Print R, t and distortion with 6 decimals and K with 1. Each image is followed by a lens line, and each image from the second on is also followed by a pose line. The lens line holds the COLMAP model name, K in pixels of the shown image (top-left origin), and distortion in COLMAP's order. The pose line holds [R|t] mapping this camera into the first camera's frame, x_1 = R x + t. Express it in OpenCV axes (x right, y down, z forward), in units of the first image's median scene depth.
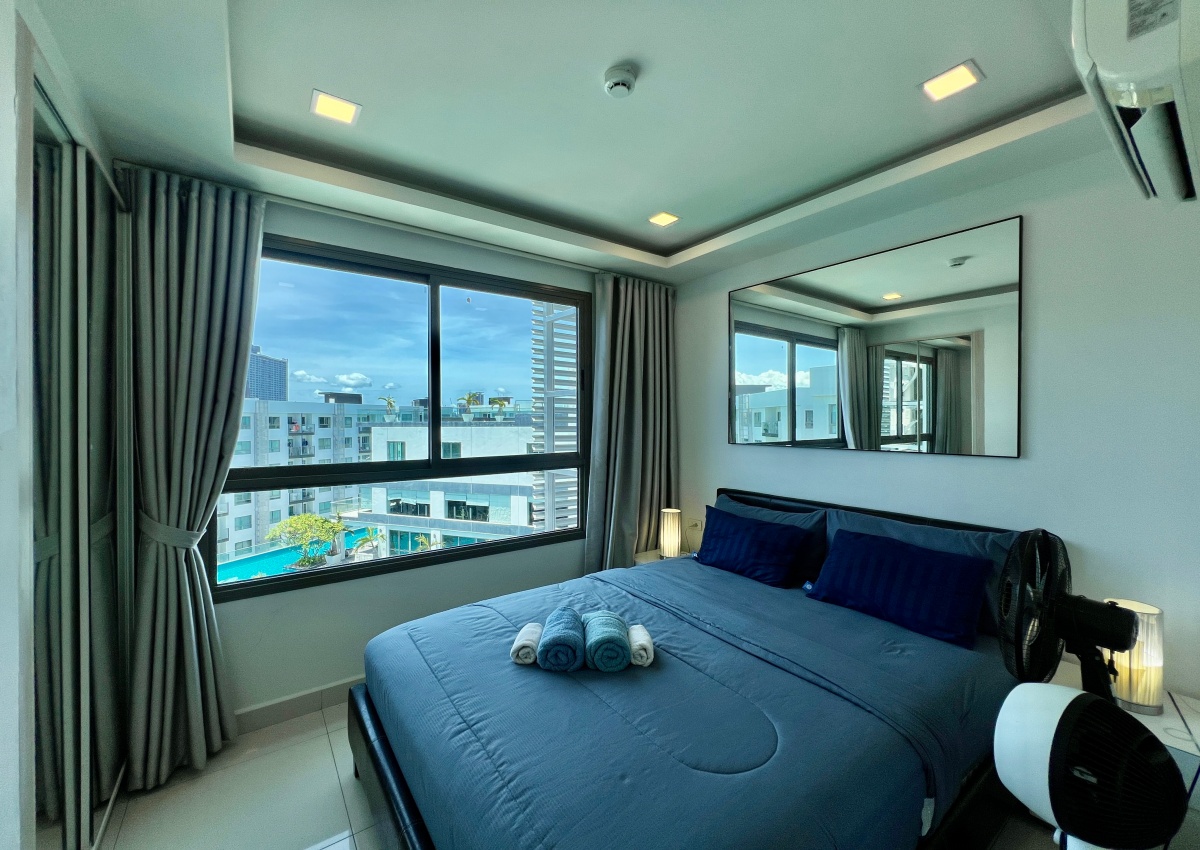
lens RADIAL K [[481.1, 0, 599.2], [0, 481.1, 421.3], [0, 0, 1]] dist [-0.002808, 0.000326]
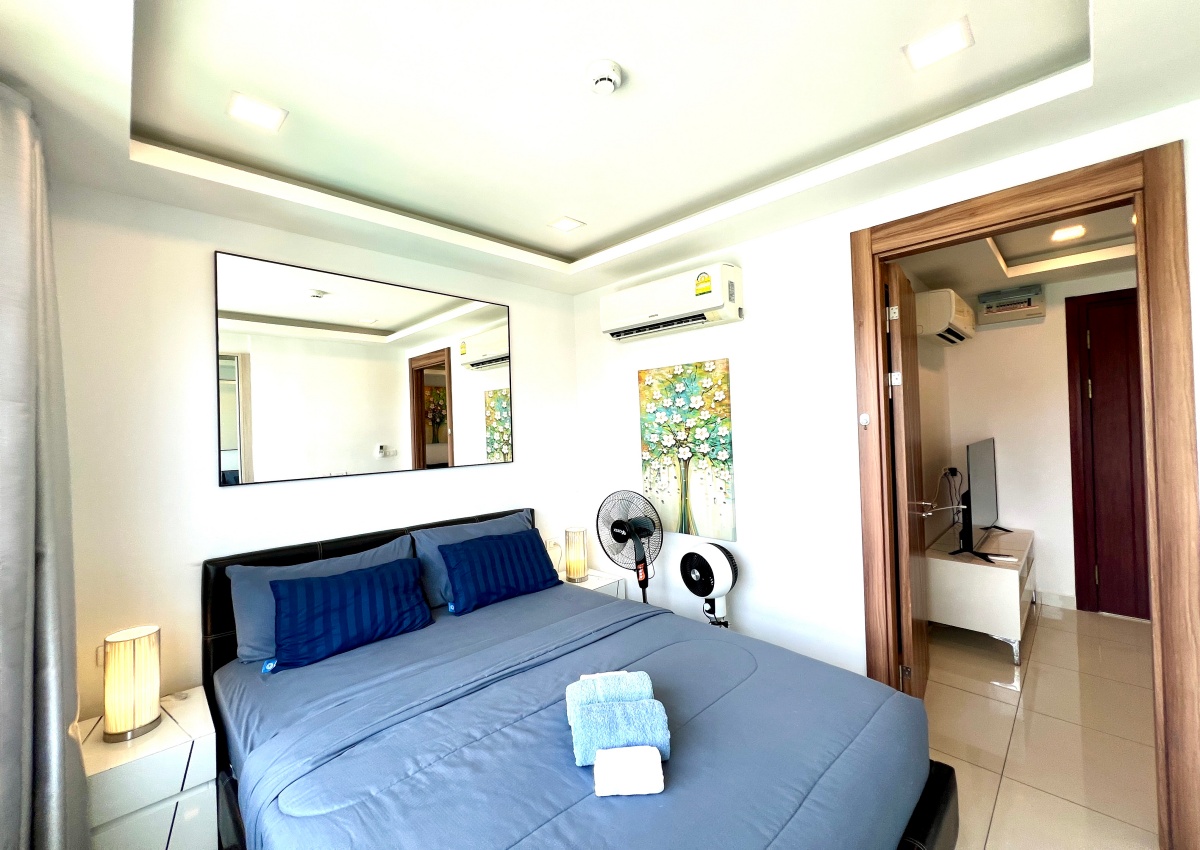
lens RADIAL K [[481.1, 0, 599.2], [0, 481.1, 421.3], [0, 0, 1]] dist [-0.002808, 0.000326]
pose [[-0.144030, 0.017792, 0.989413, -0.605495], [0.031432, 0.999416, -0.013397, -0.022283], [-0.989074, 0.029169, -0.144505, 0.819686]]
